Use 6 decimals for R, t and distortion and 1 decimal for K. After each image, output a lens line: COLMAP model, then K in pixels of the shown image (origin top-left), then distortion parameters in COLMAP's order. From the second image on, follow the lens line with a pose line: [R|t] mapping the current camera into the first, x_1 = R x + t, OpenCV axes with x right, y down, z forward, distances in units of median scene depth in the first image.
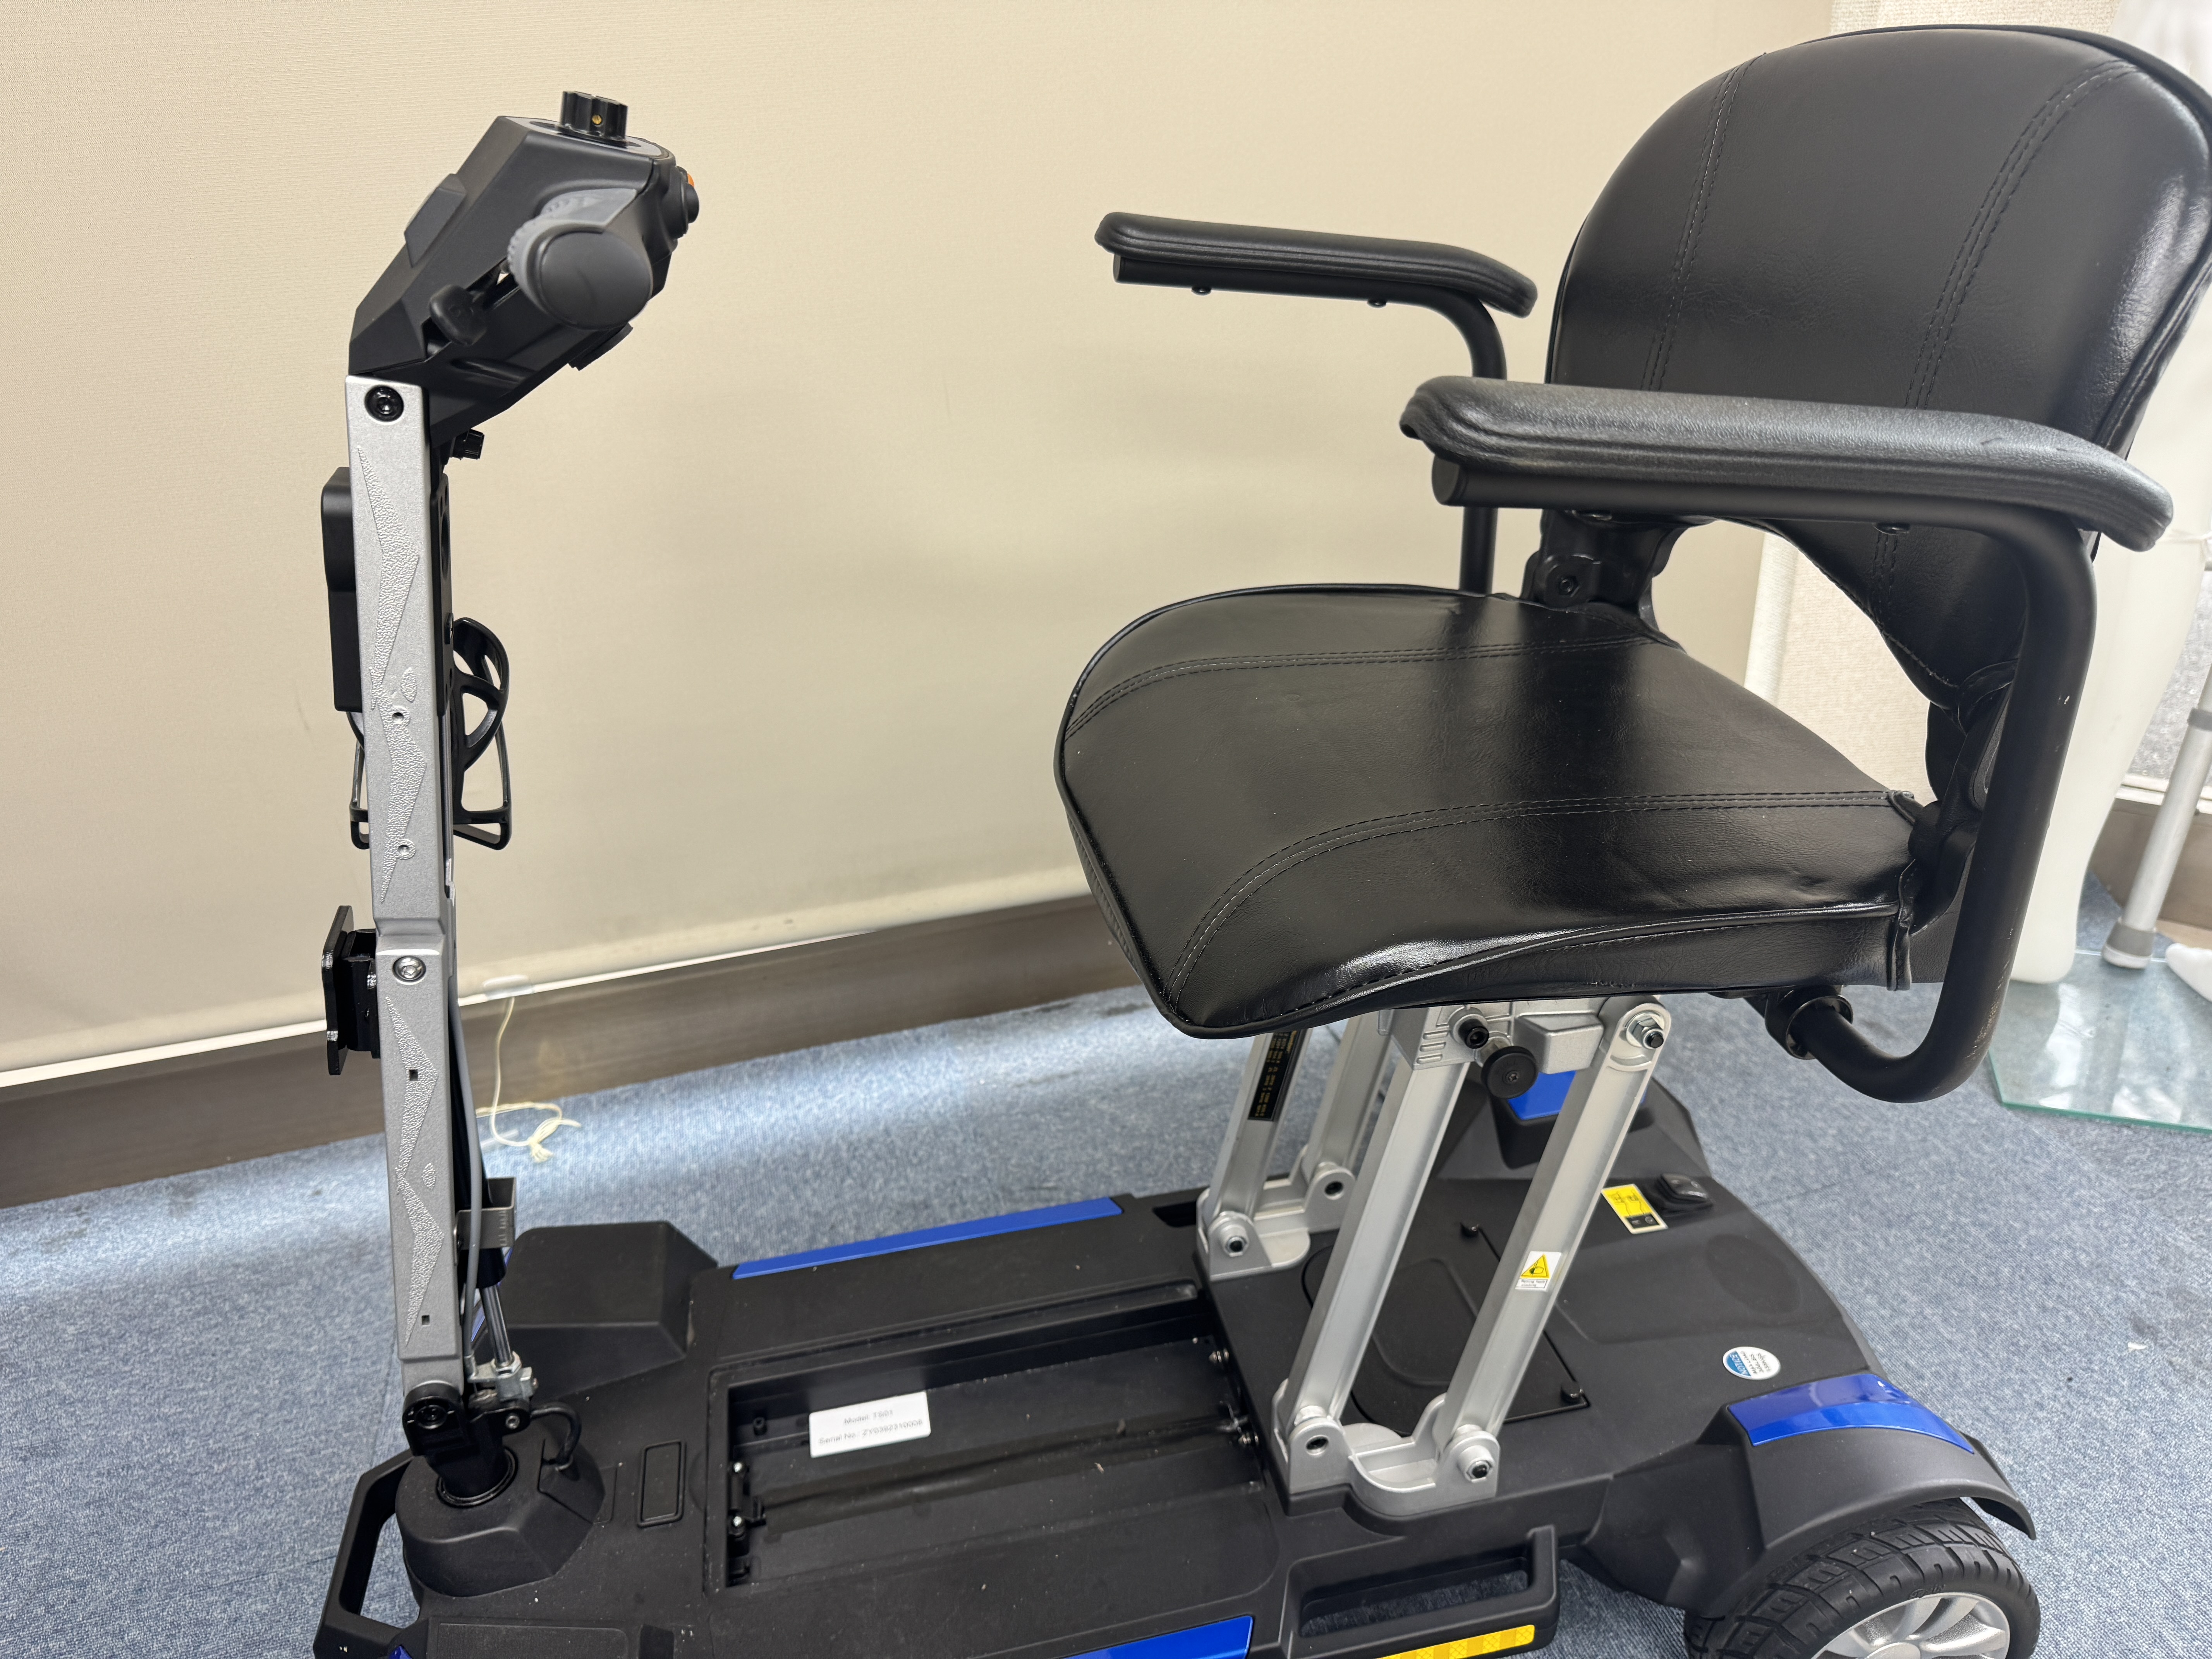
lens RADIAL K [[1602.4, 0, 1117.5], [0, 1602.4, 828.3], [0, 0, 1]] dist [-0.001015, -0.015982]
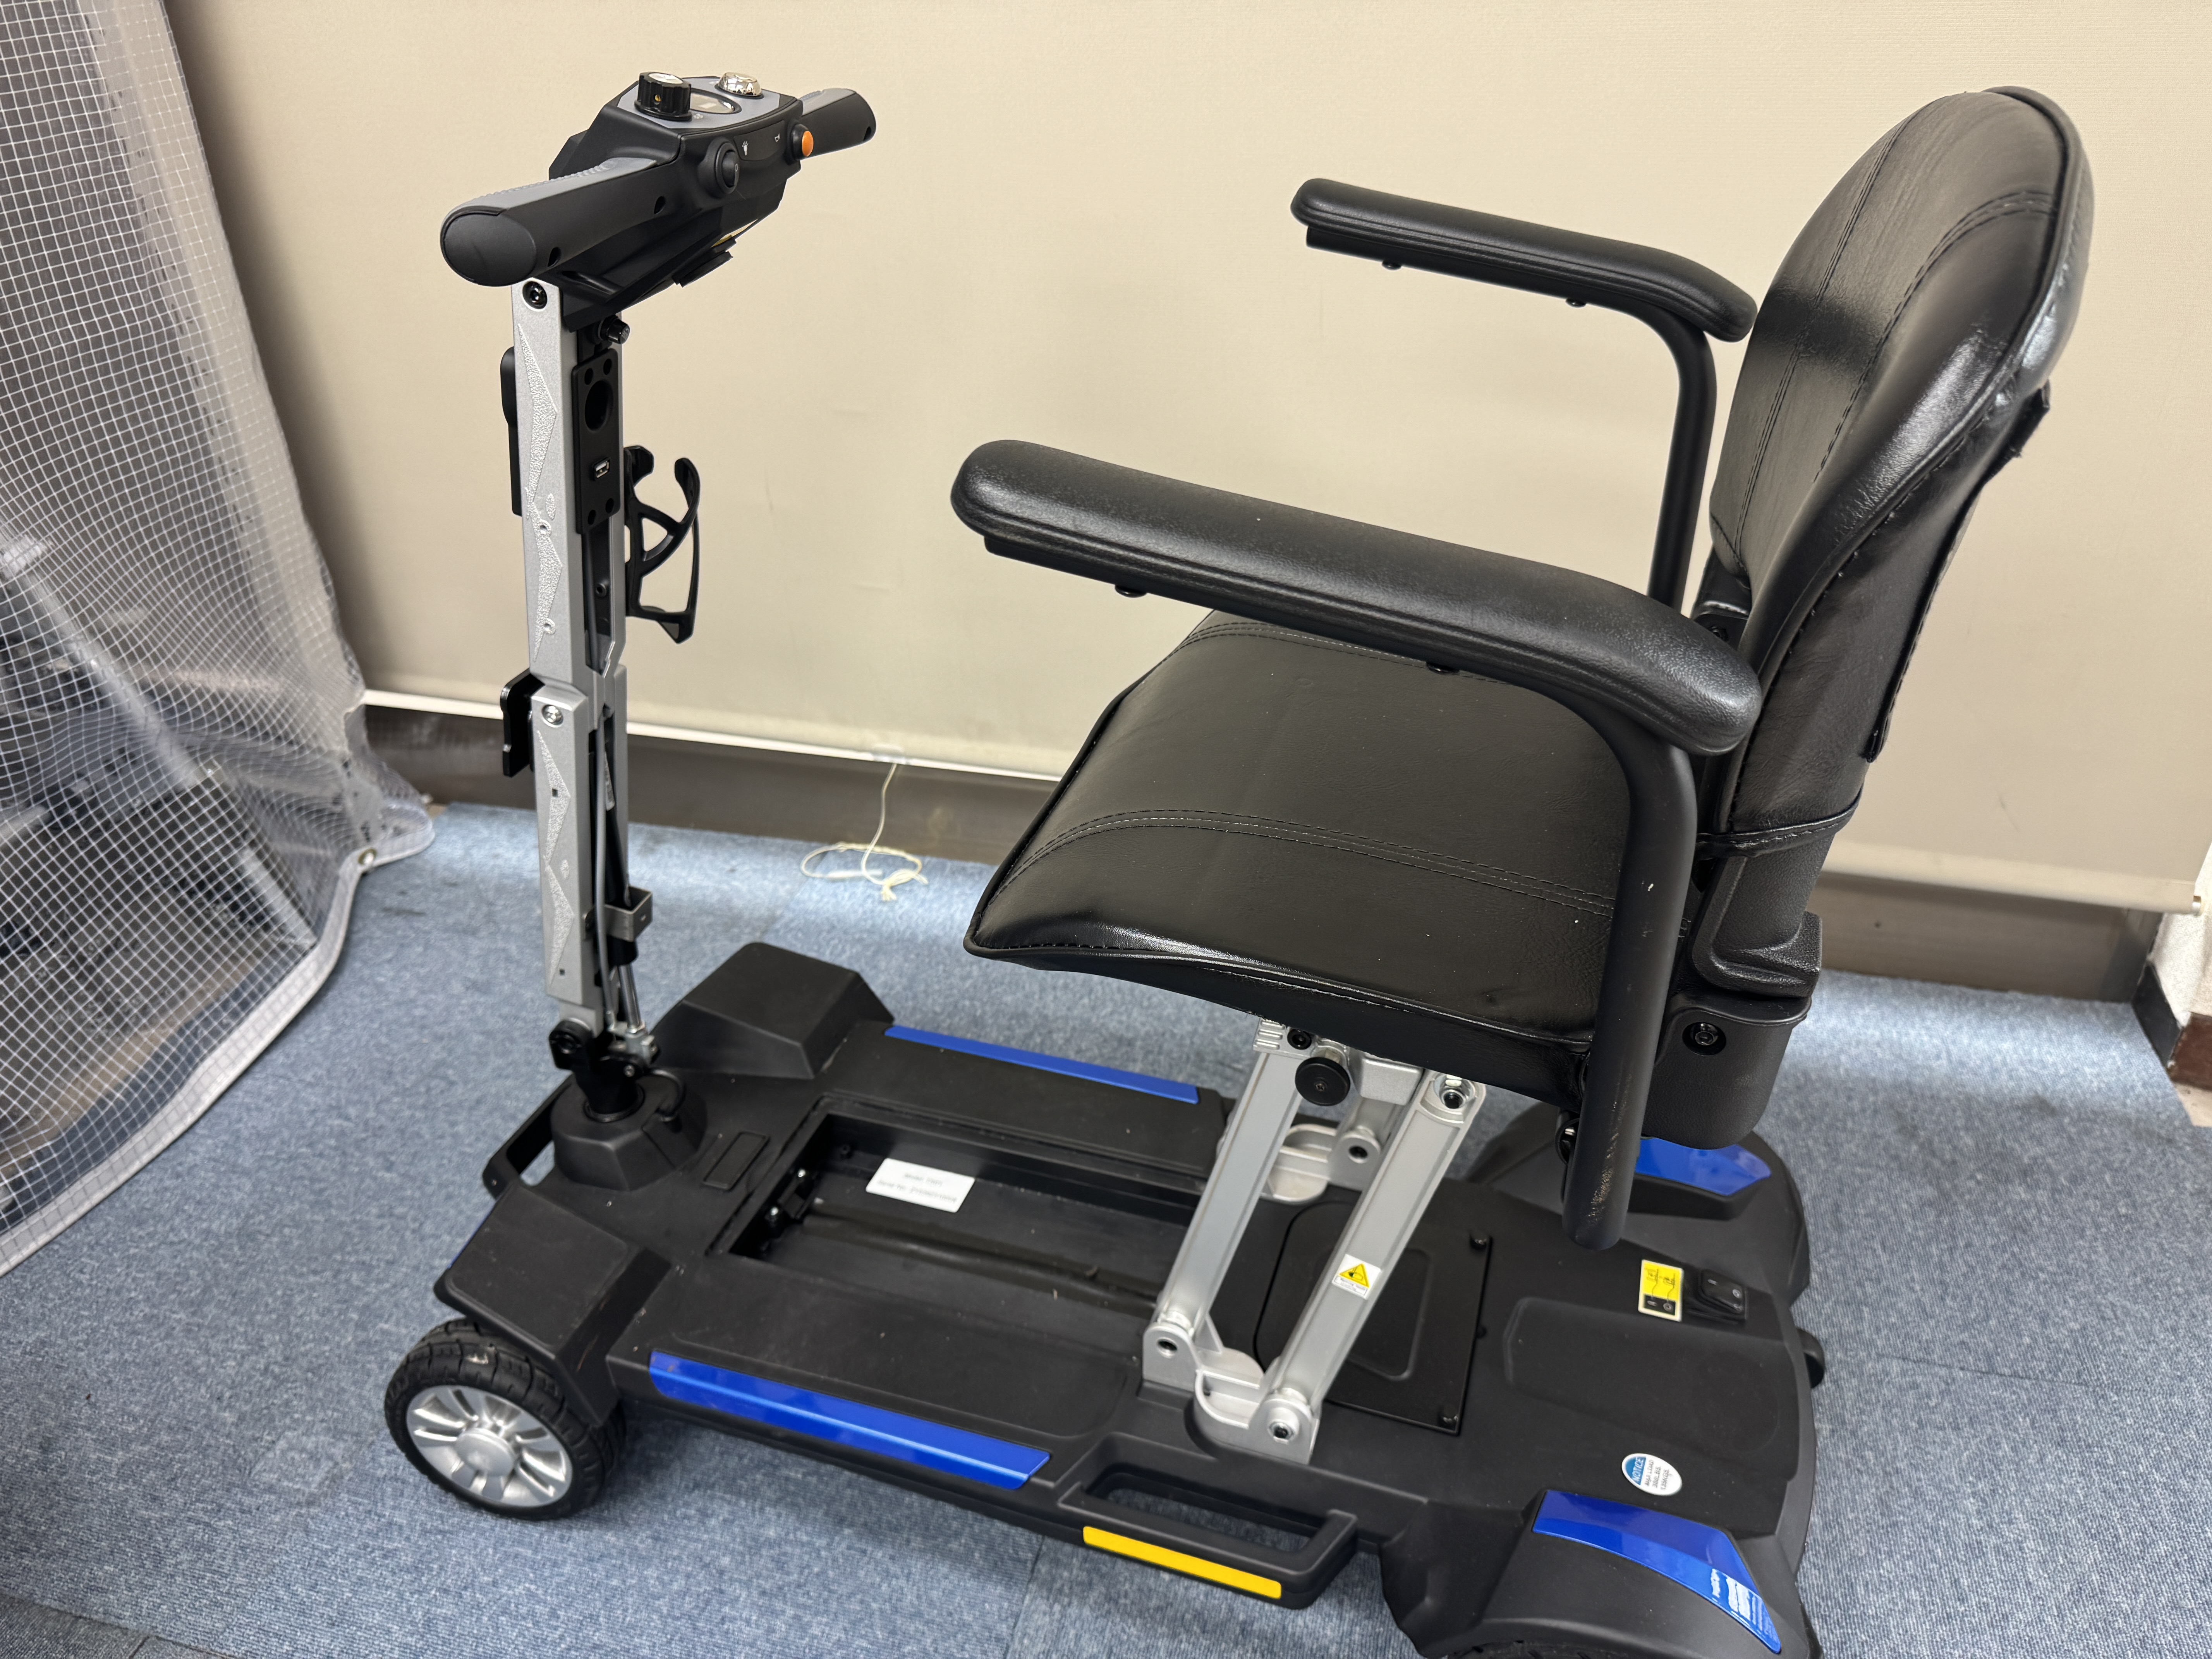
lens RADIAL K [[1602.4, 0, 1106.8], [0, 1602.4, 826.2], [0, 0, 1]] dist [-0.001015, -0.015982]
pose [[0.860833, 0.286301, -0.420711, 0.421756], [-0.243457, 0.957677, 0.153568, -0.109150], [0.446872, -0.029771, 0.894102, 0.009427]]
